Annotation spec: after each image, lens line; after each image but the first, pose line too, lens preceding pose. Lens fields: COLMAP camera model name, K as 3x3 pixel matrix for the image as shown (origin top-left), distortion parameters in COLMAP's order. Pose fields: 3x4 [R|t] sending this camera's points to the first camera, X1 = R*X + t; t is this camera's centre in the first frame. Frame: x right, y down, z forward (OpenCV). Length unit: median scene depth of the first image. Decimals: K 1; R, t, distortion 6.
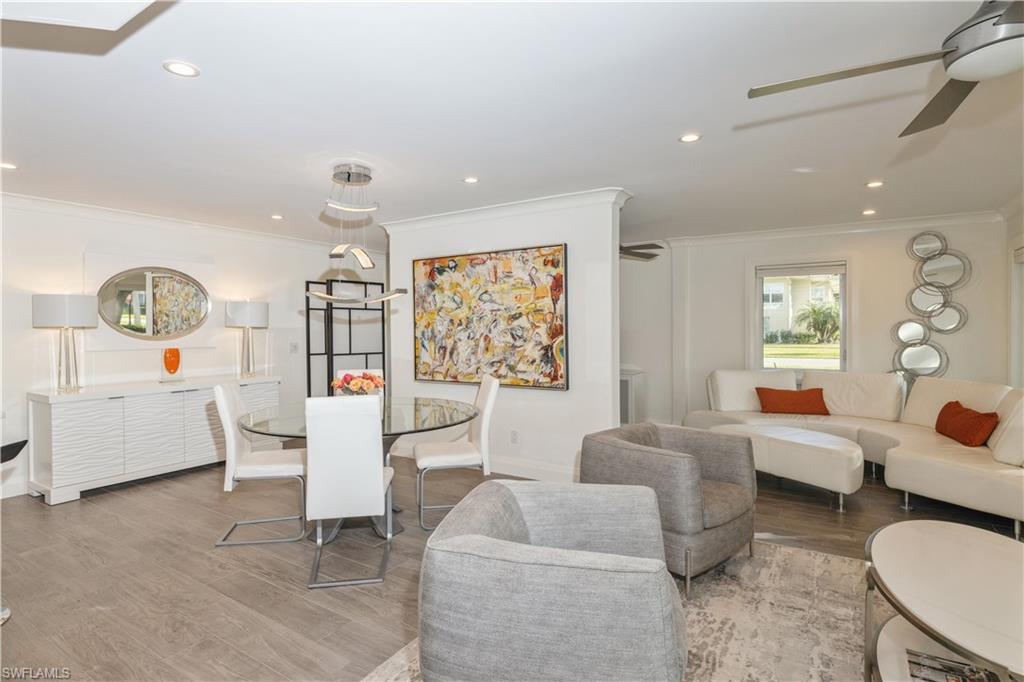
lens RADIAL K [[510.5, 0, 512.0], [0, 510.5, 341.0], [0, 0, 1]] dist [-0.000939, 0.000018]
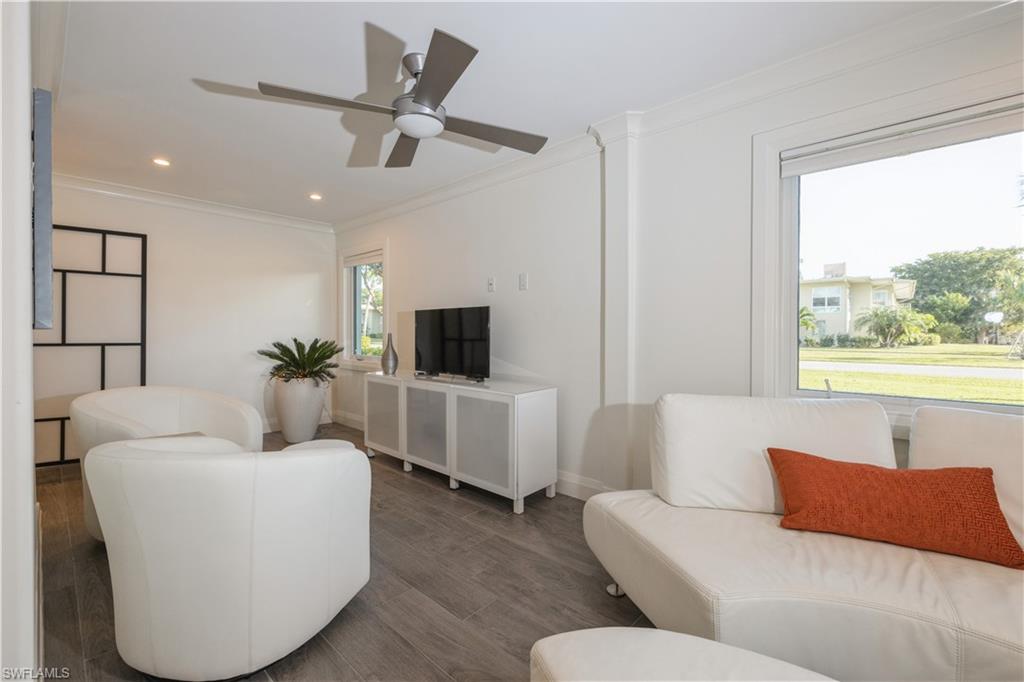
lens RADIAL K [[428.8, 0, 508.1], [0, 428.8, 336.2], [0, 0, 1]] dist [0.000684, 0.000075]
pose [[0.985606, 0.013095, -0.168551, 0.285757], [-0.015072, 0.999832, -0.010455, 0.012200], [0.168386, 0.012845, 0.985637, 0.550346]]
